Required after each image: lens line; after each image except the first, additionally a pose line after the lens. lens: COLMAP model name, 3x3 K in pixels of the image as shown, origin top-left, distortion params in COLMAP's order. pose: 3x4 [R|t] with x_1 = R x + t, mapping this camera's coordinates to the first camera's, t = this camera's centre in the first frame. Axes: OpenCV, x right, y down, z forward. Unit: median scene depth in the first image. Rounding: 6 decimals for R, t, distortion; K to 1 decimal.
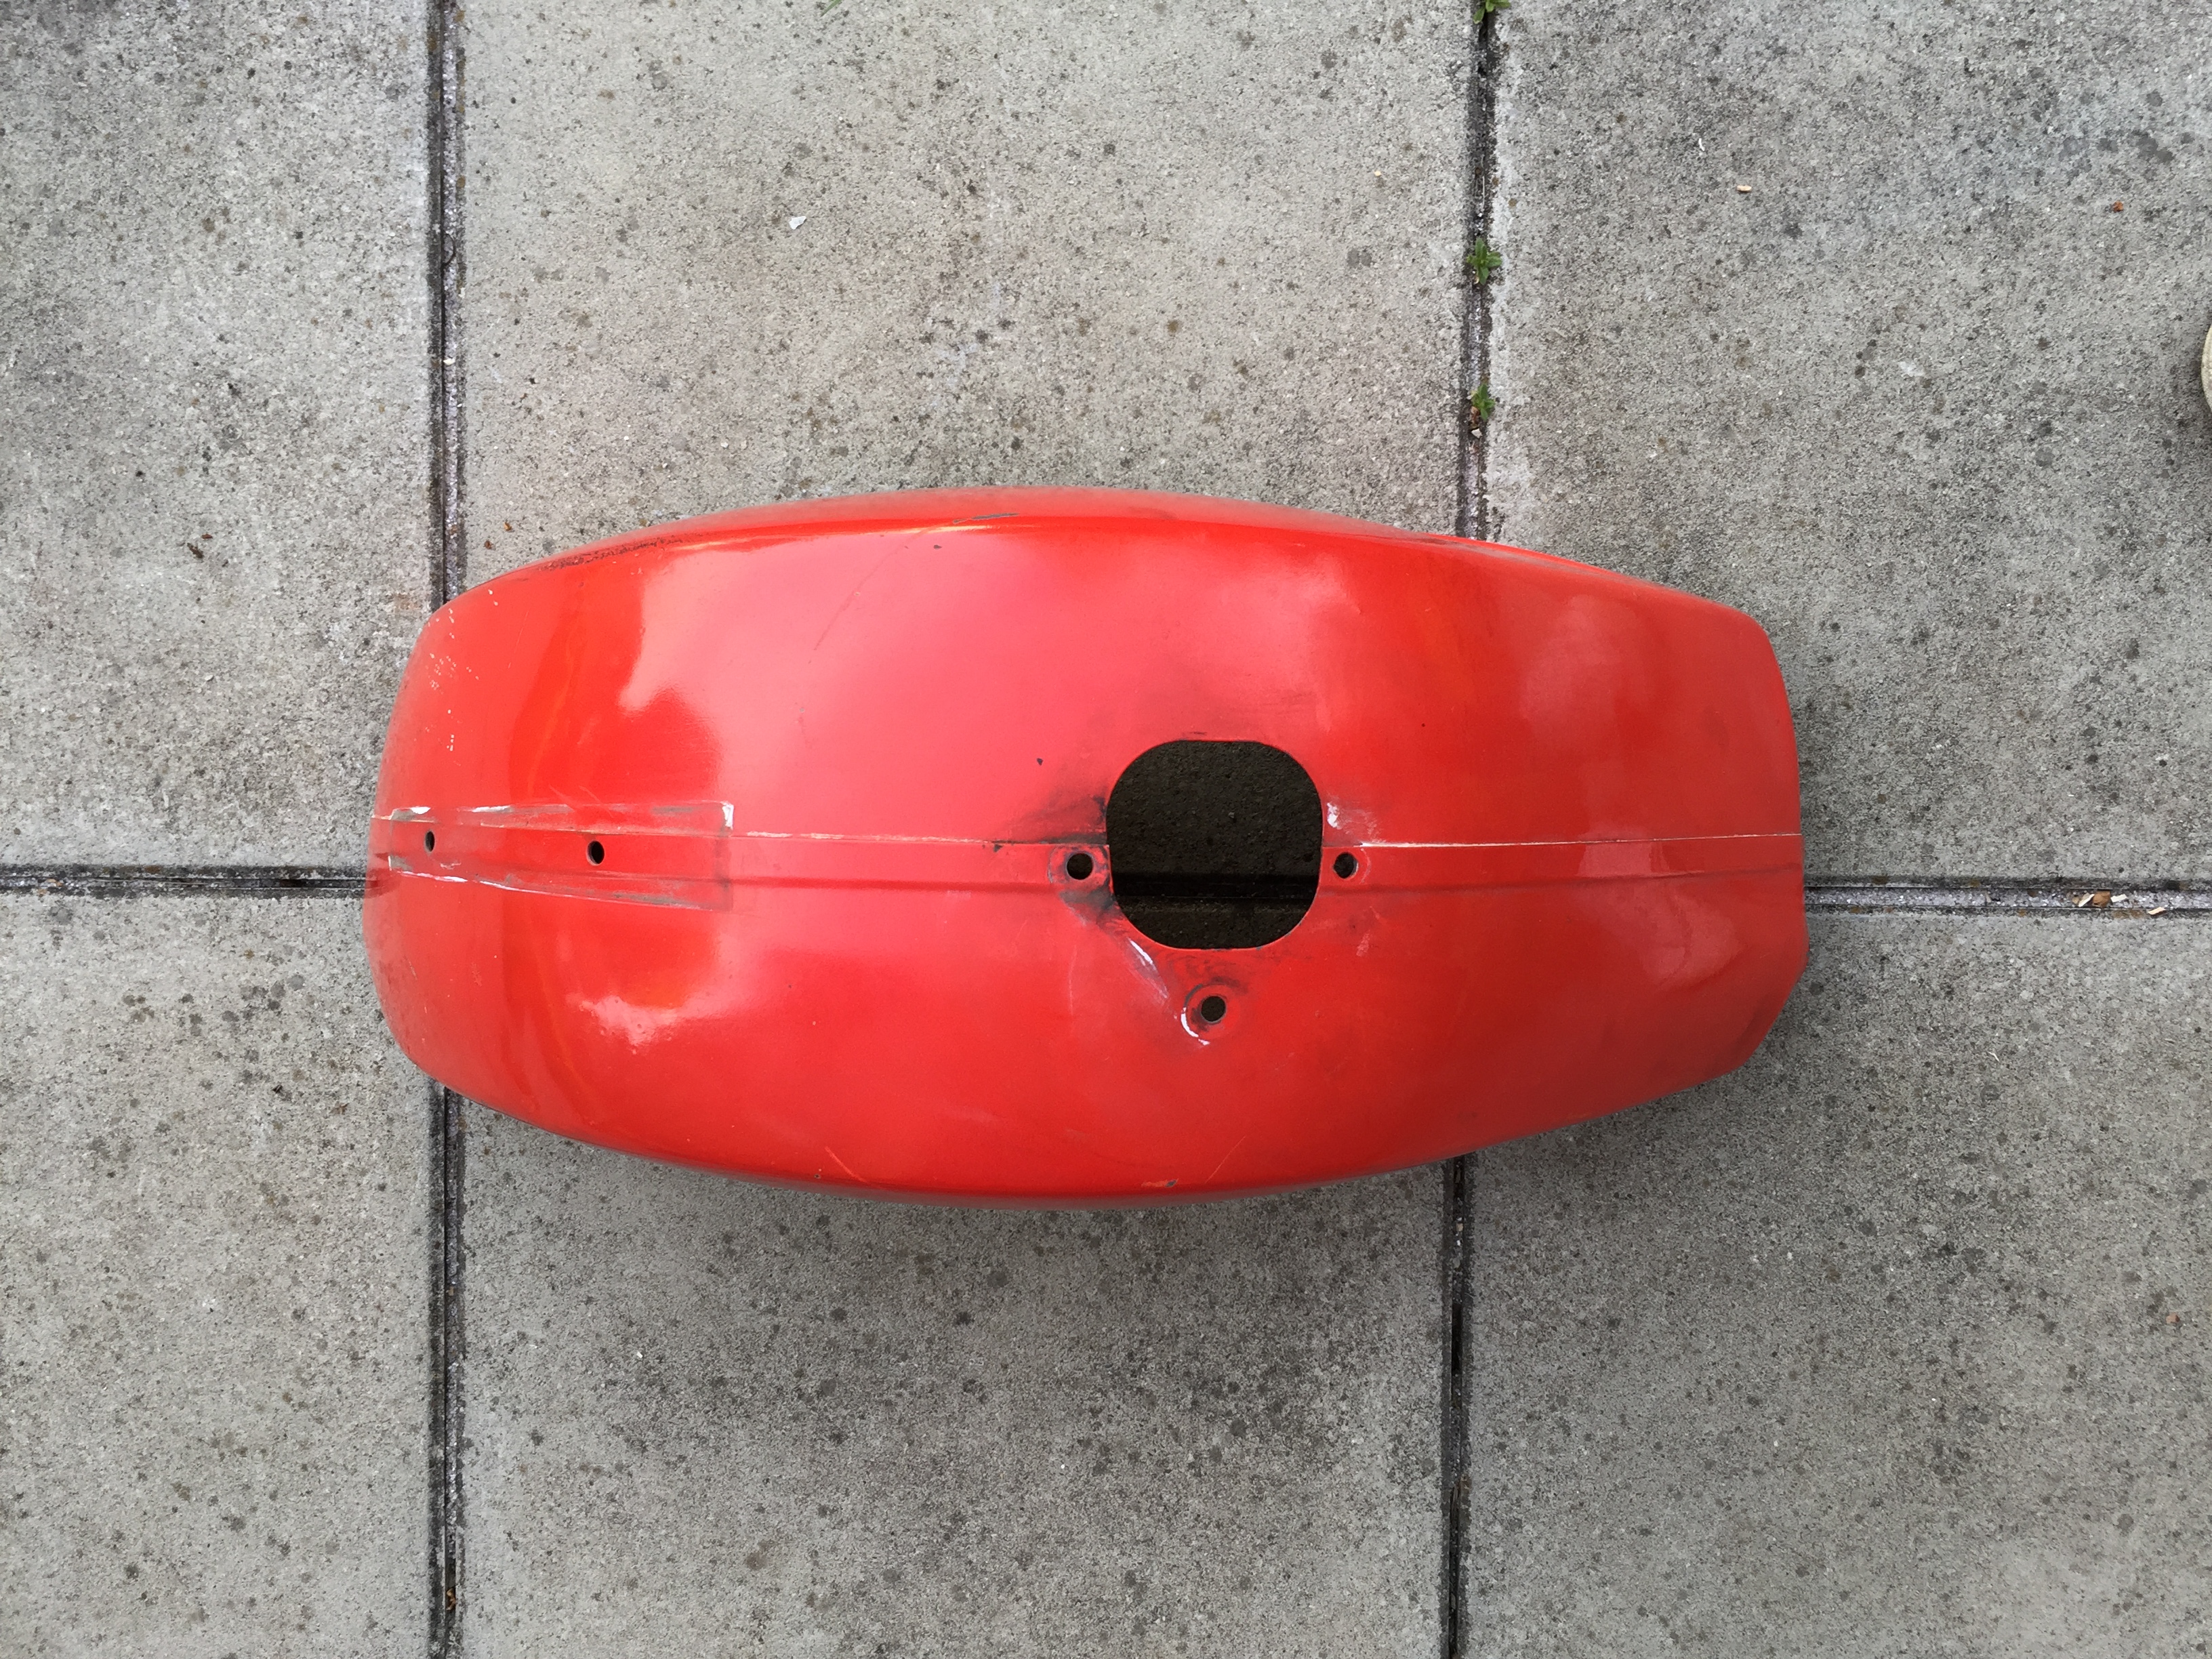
lens RADIAL K [[1893.6, 0, 1107.2], [0, 1893.6, 820.4], [0, 0, 1]] dist [0.071241, -0.113548]
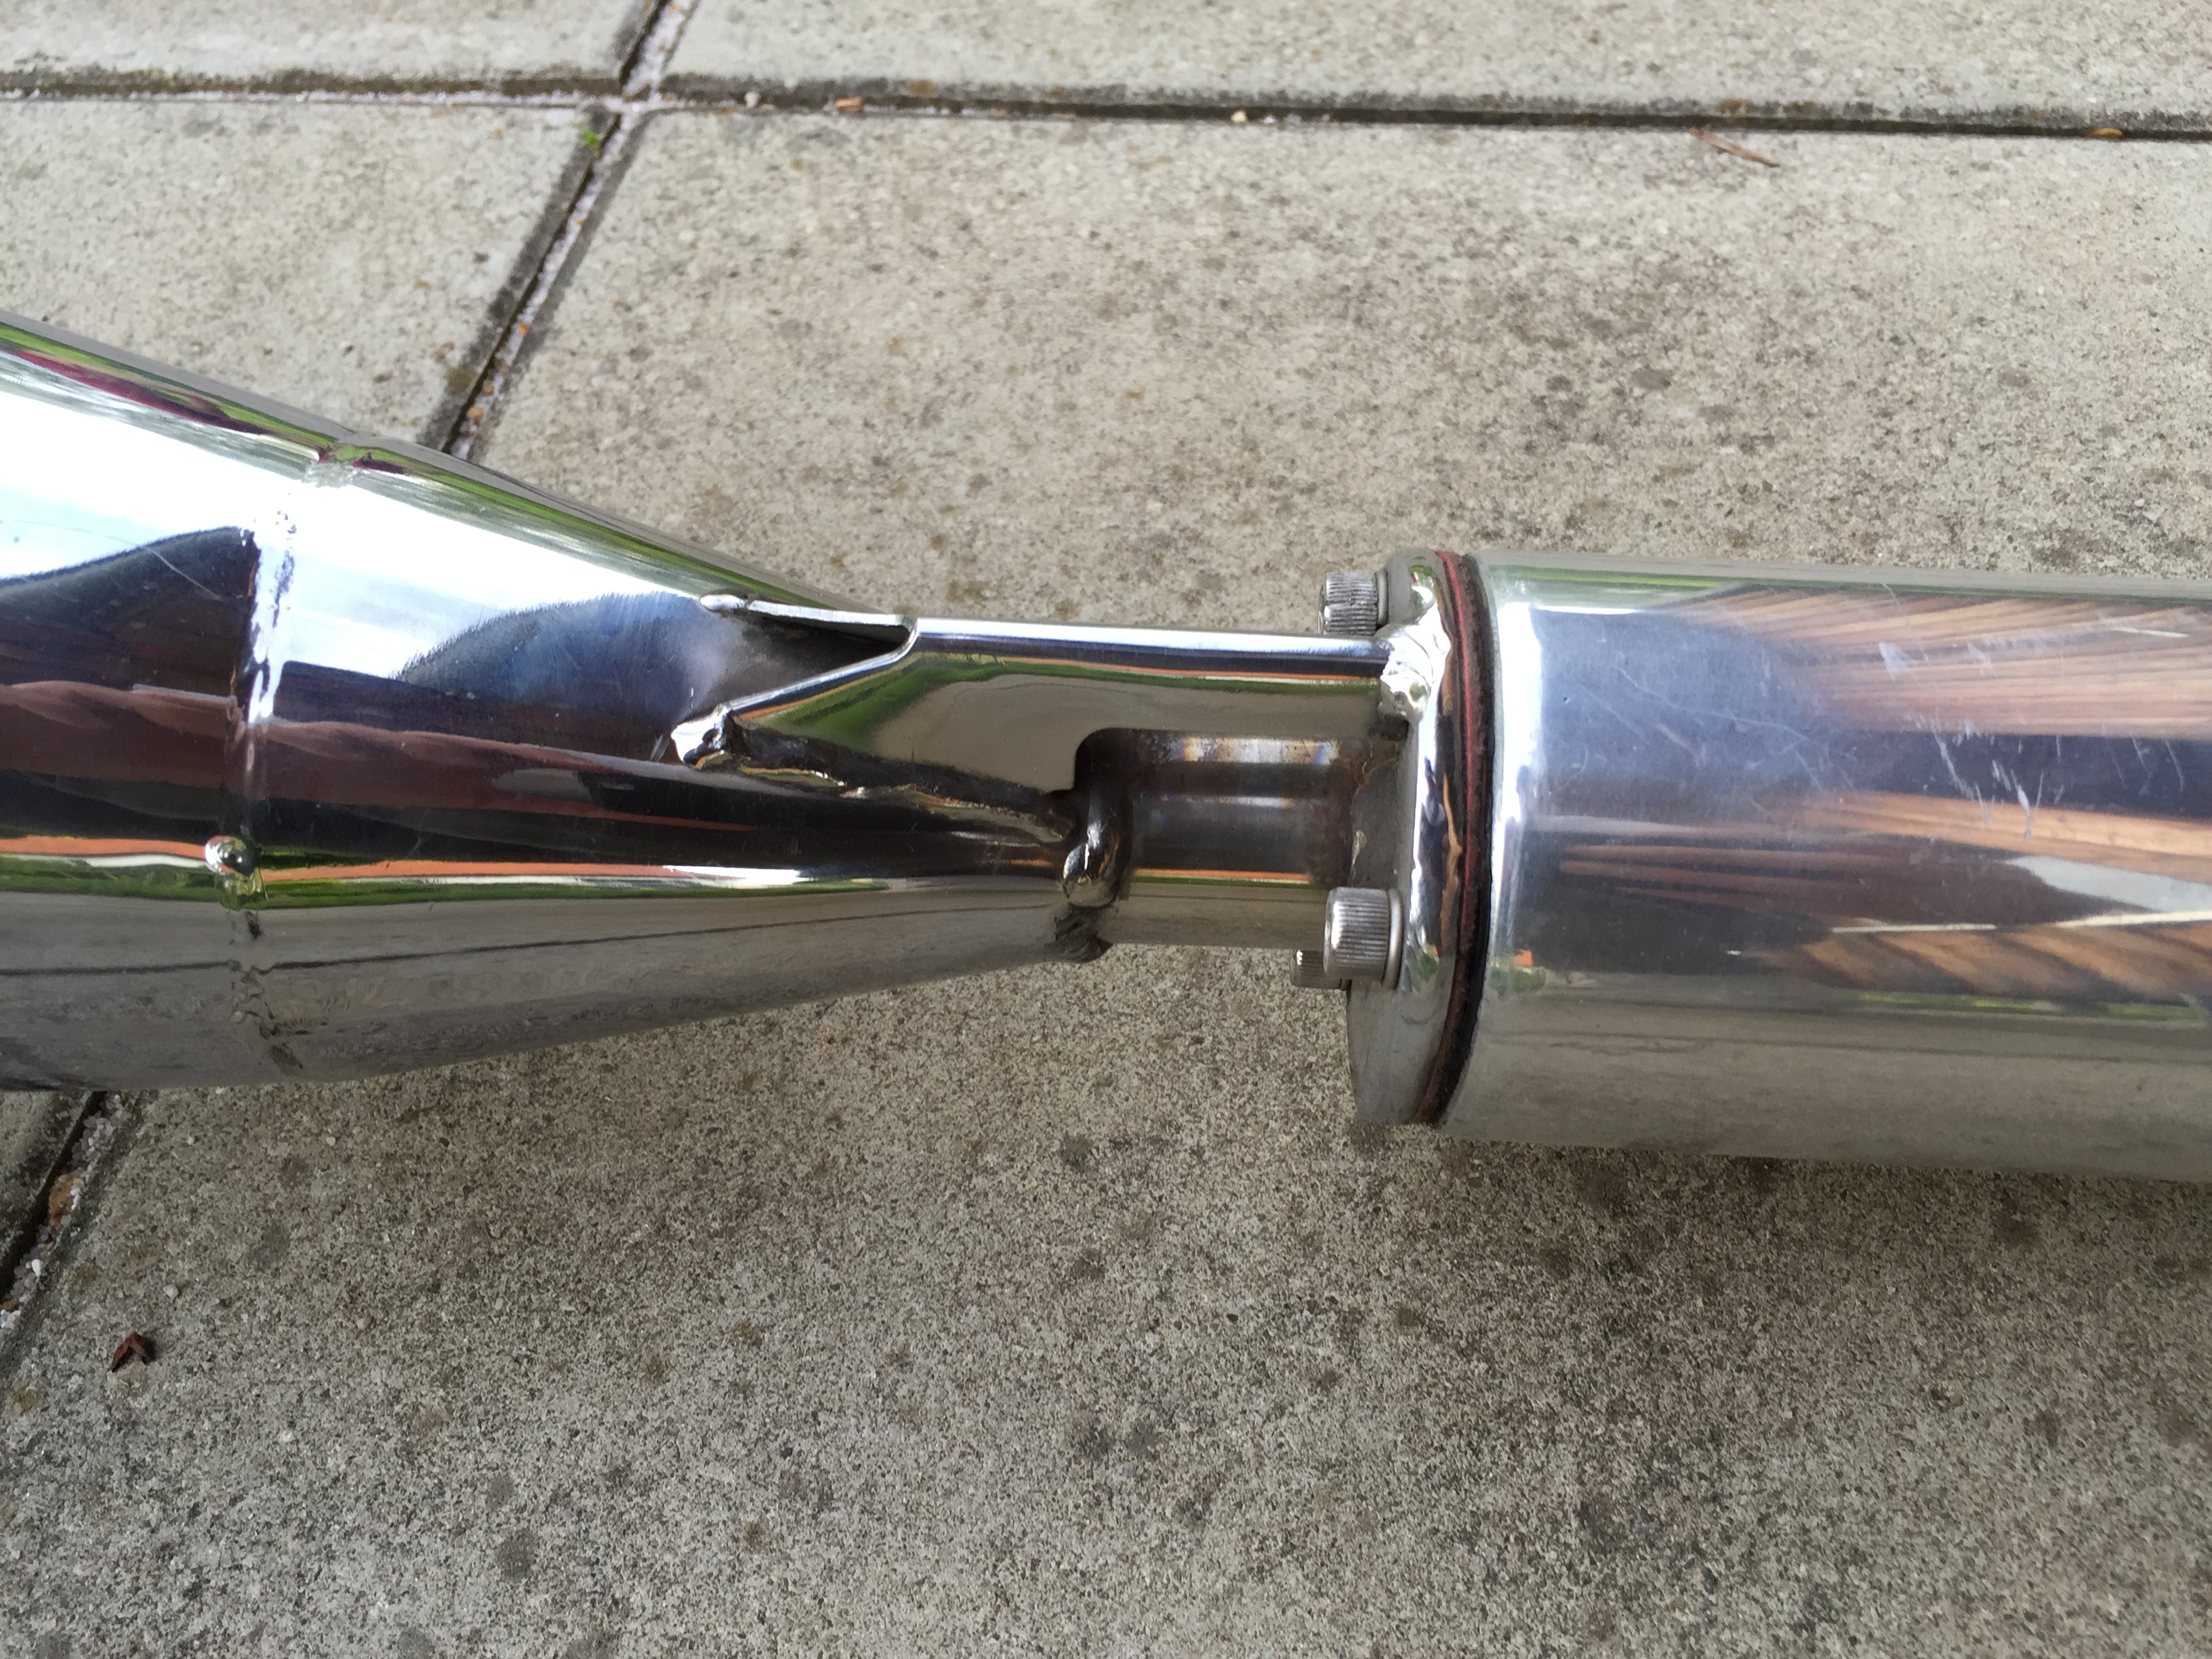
lens RADIAL K [[1893.6, 0, 1102.1], [0, 1893.6, 848.4], [0, 0, 1]] dist [0.071241, -0.113548]
pose [[0.117489, -0.771387, 0.625427, -0.316547], [0.989484, 0.037426, -0.139718, 0.261858], [0.084370, 0.635265, 0.767672, 0.725319]]
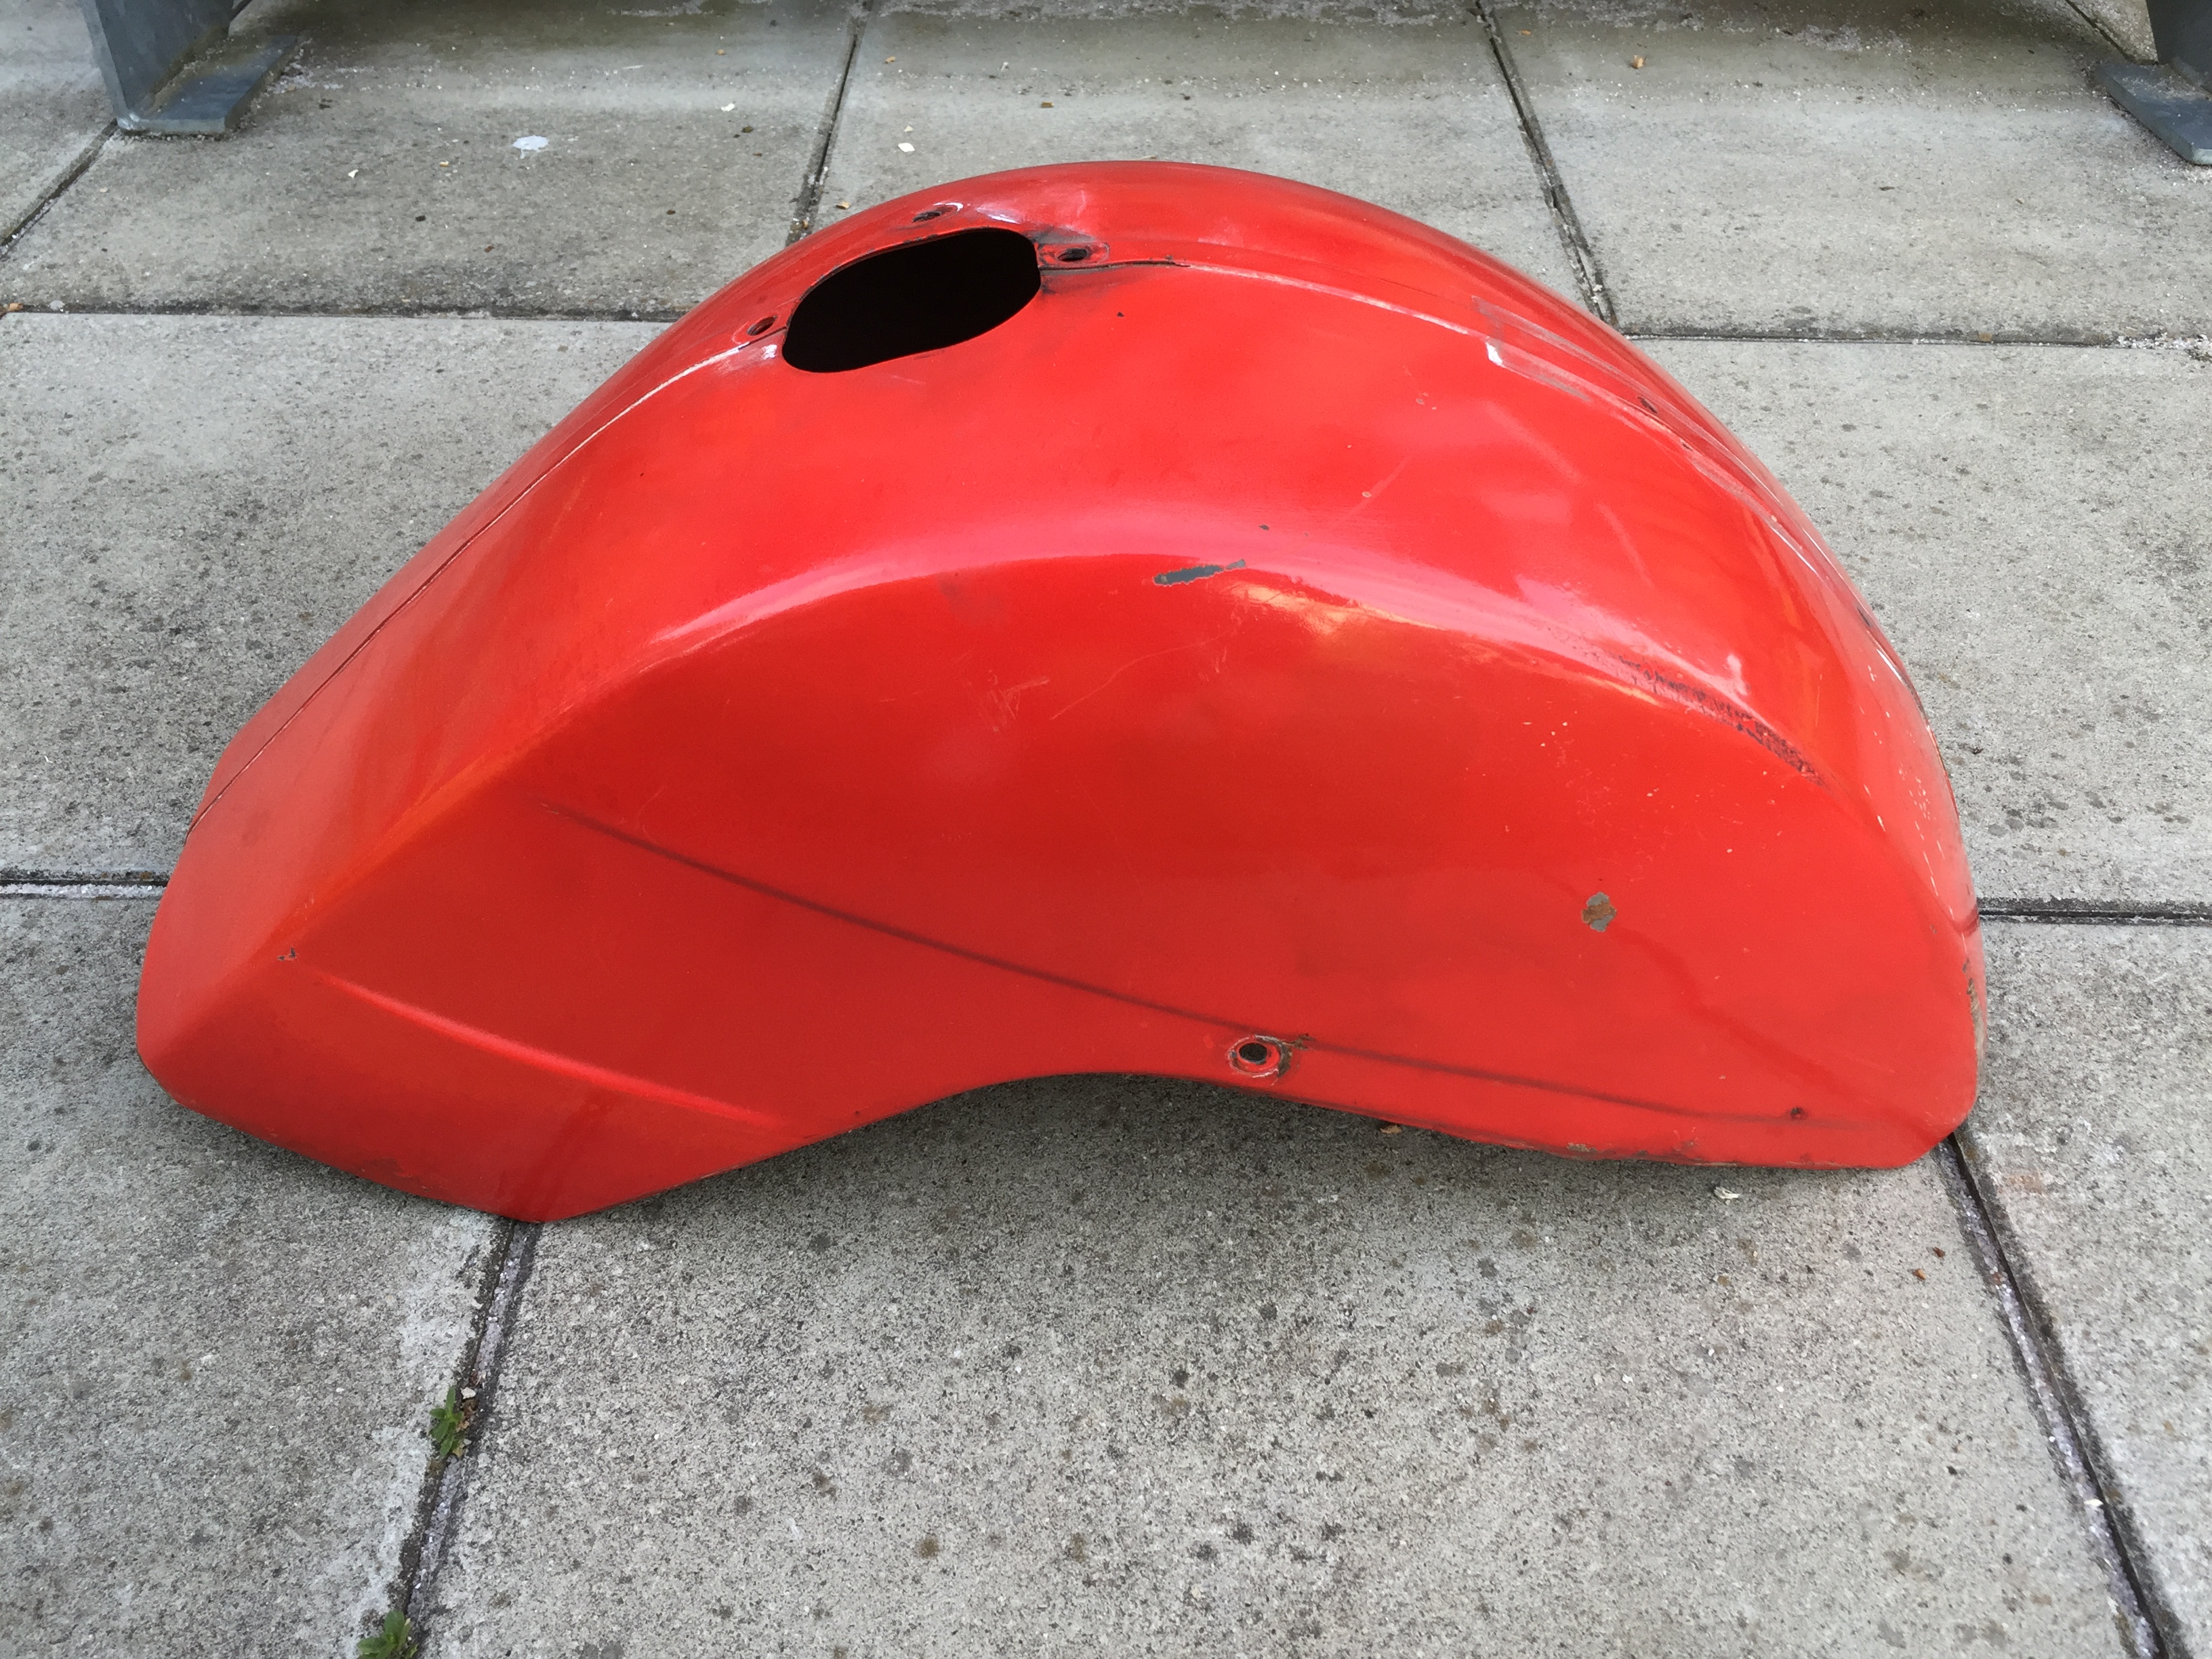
lens RADIAL K [[1893.6, 0, 1093.6], [0, 1893.6, 835.4], [0, 0, 1]] dist [0.071241, -0.113548]
pose [[-0.999977, -0.003853, -0.005564, -0.013586], [-0.001357, -0.691242, 0.722622, -0.541864], [-0.006630, 0.722613, 0.691221, 0.413563]]
